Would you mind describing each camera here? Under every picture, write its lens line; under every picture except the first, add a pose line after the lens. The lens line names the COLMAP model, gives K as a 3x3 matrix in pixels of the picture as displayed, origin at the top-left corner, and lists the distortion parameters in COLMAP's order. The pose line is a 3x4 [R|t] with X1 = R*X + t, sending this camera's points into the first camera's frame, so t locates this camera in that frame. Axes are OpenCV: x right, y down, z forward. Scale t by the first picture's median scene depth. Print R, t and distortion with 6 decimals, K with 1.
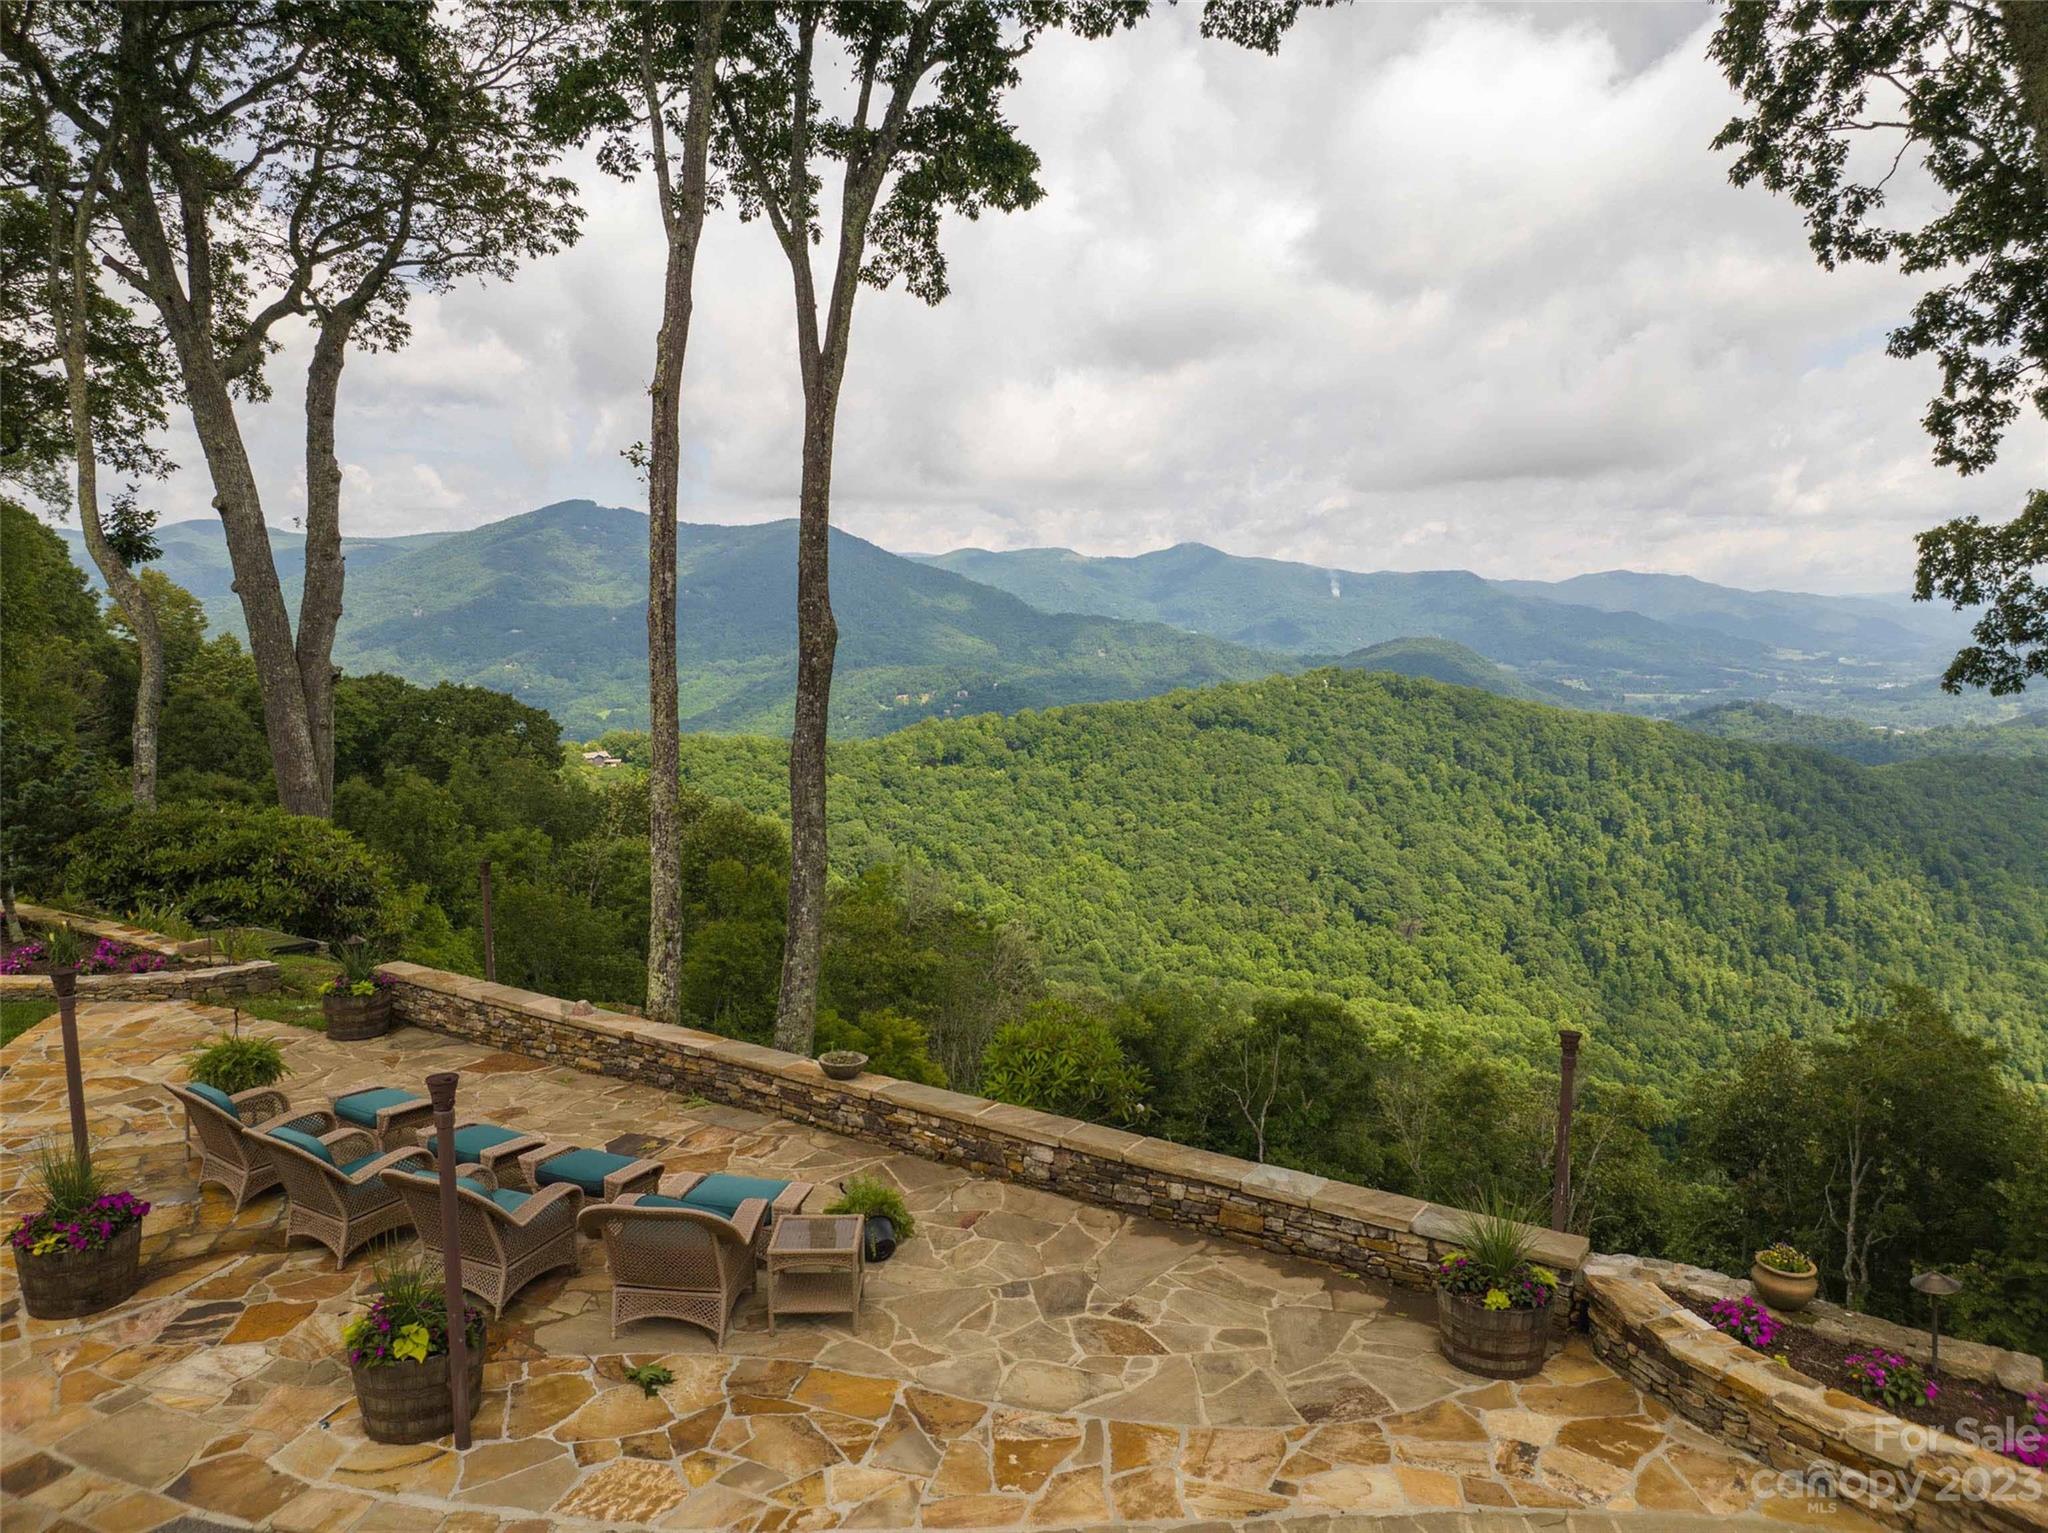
lens RADIAL K [[1420.2, 0, 1018.4], [0, 1420.2, 766.0], [0, 0, 1]] dist [-0.038715, -0.001647]
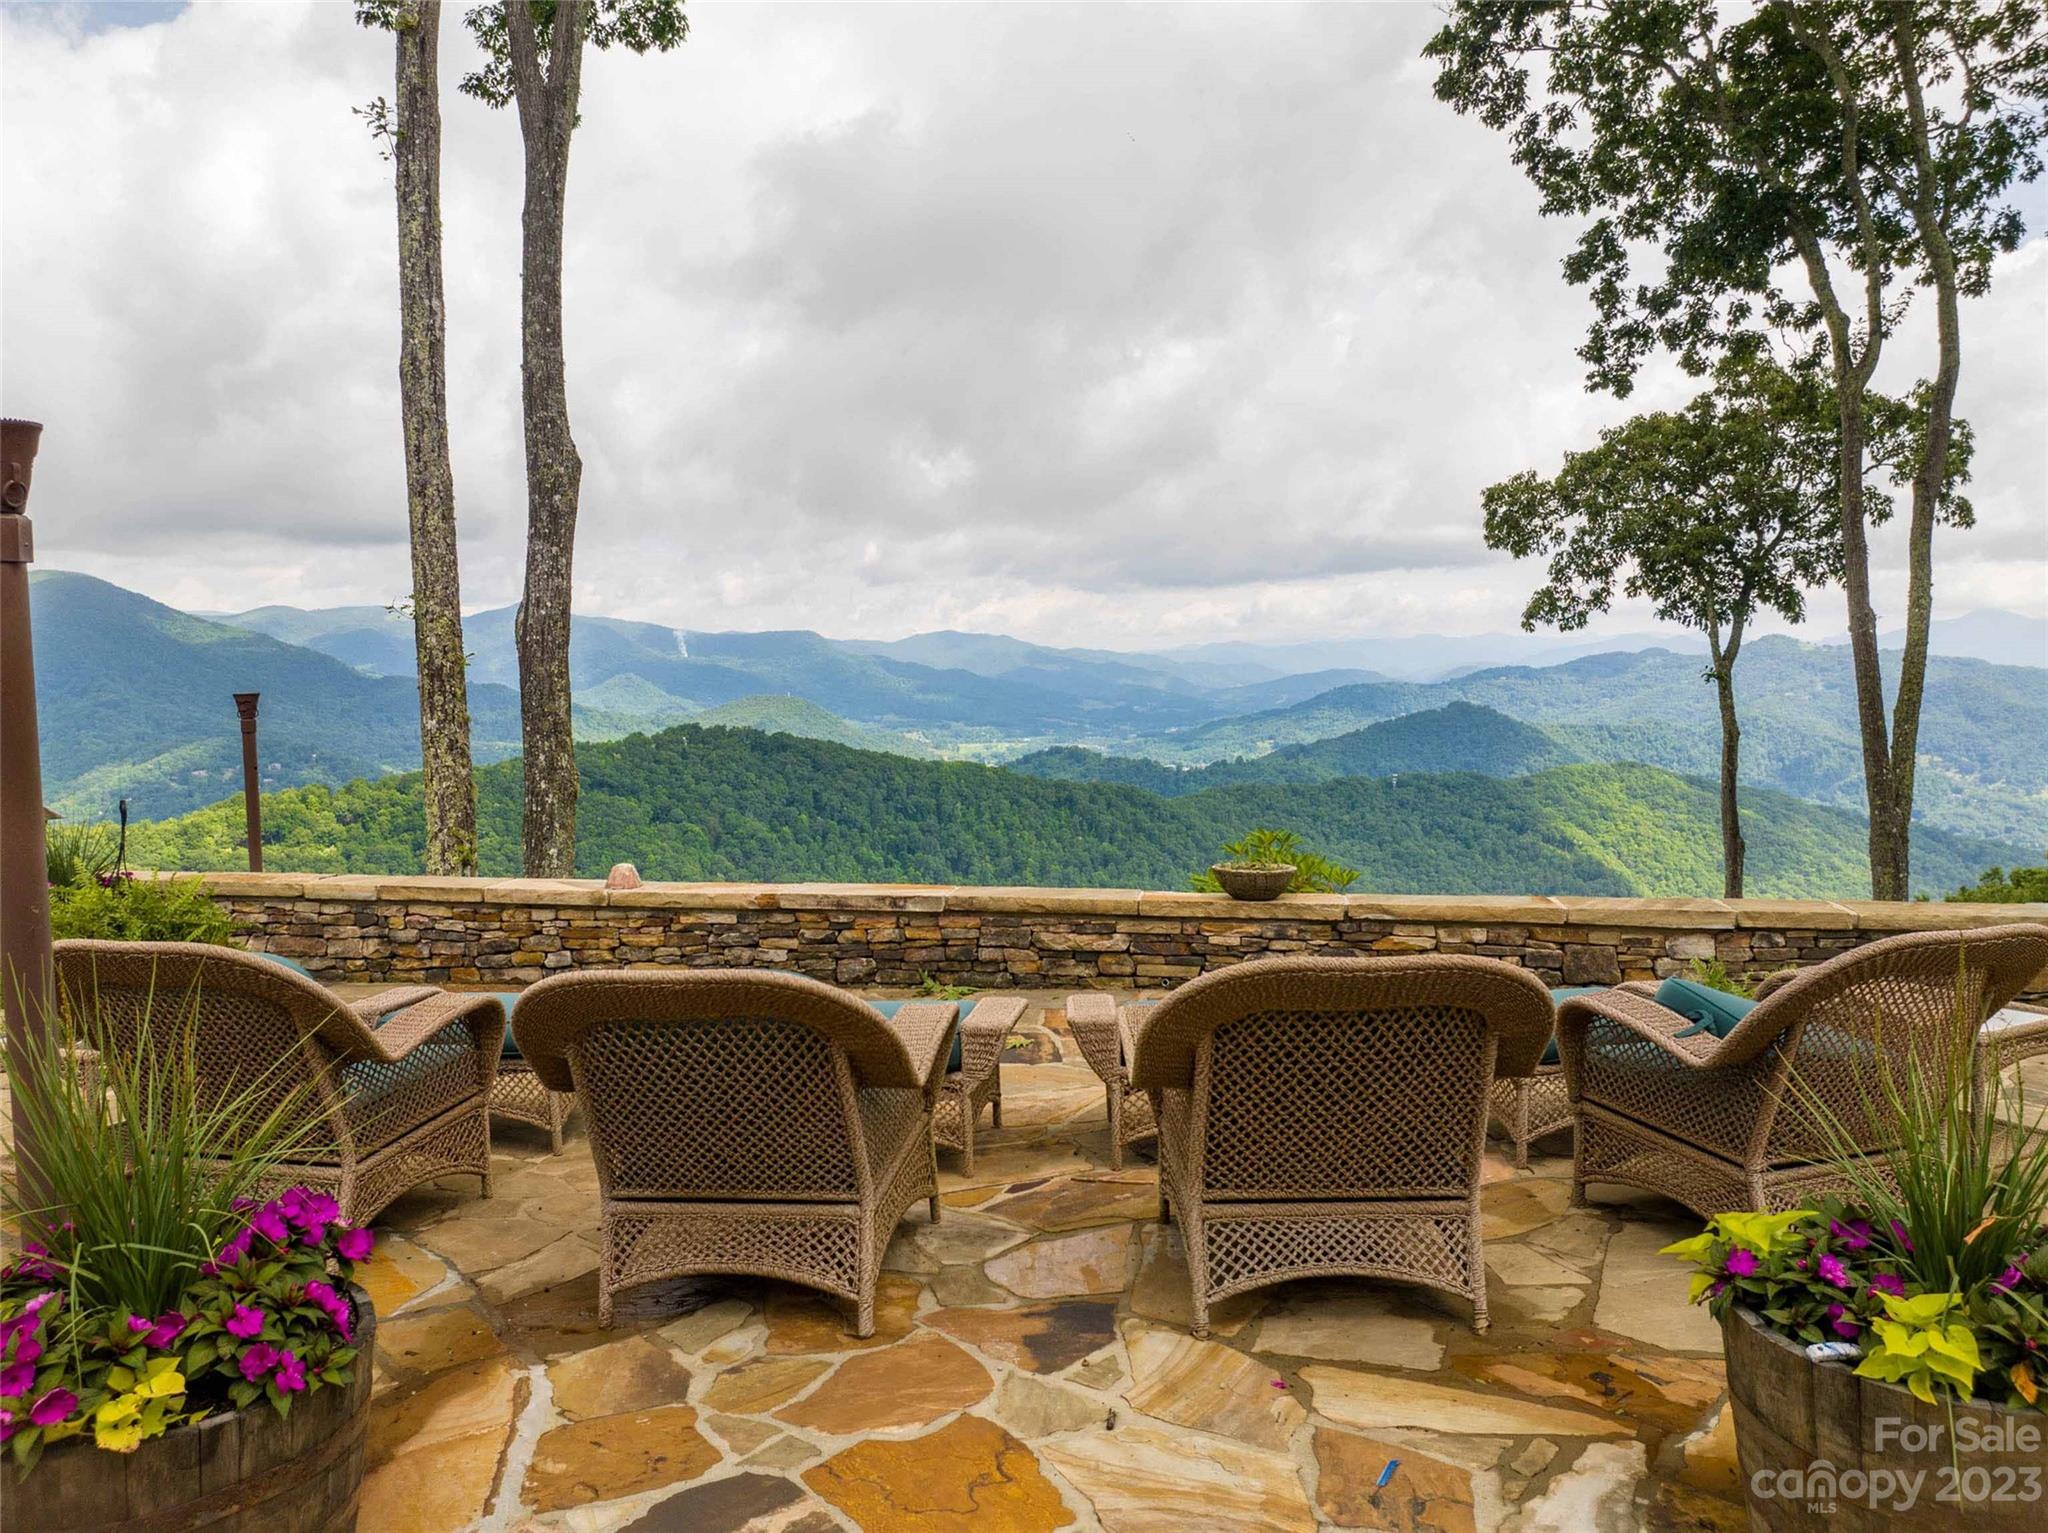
lens RADIAL K [[1420.2, 0, 1018.4], [0, 1420.2, 766.0], [0, 0, 1]] dist [-0.038715, -0.001647]
pose [[0.900919, -0.035829, 0.432505, -0.215878], [0.053853, 0.998113, -0.029493, 0.081218], [-0.430632, 0.049862, 0.901149, 0.232846]]
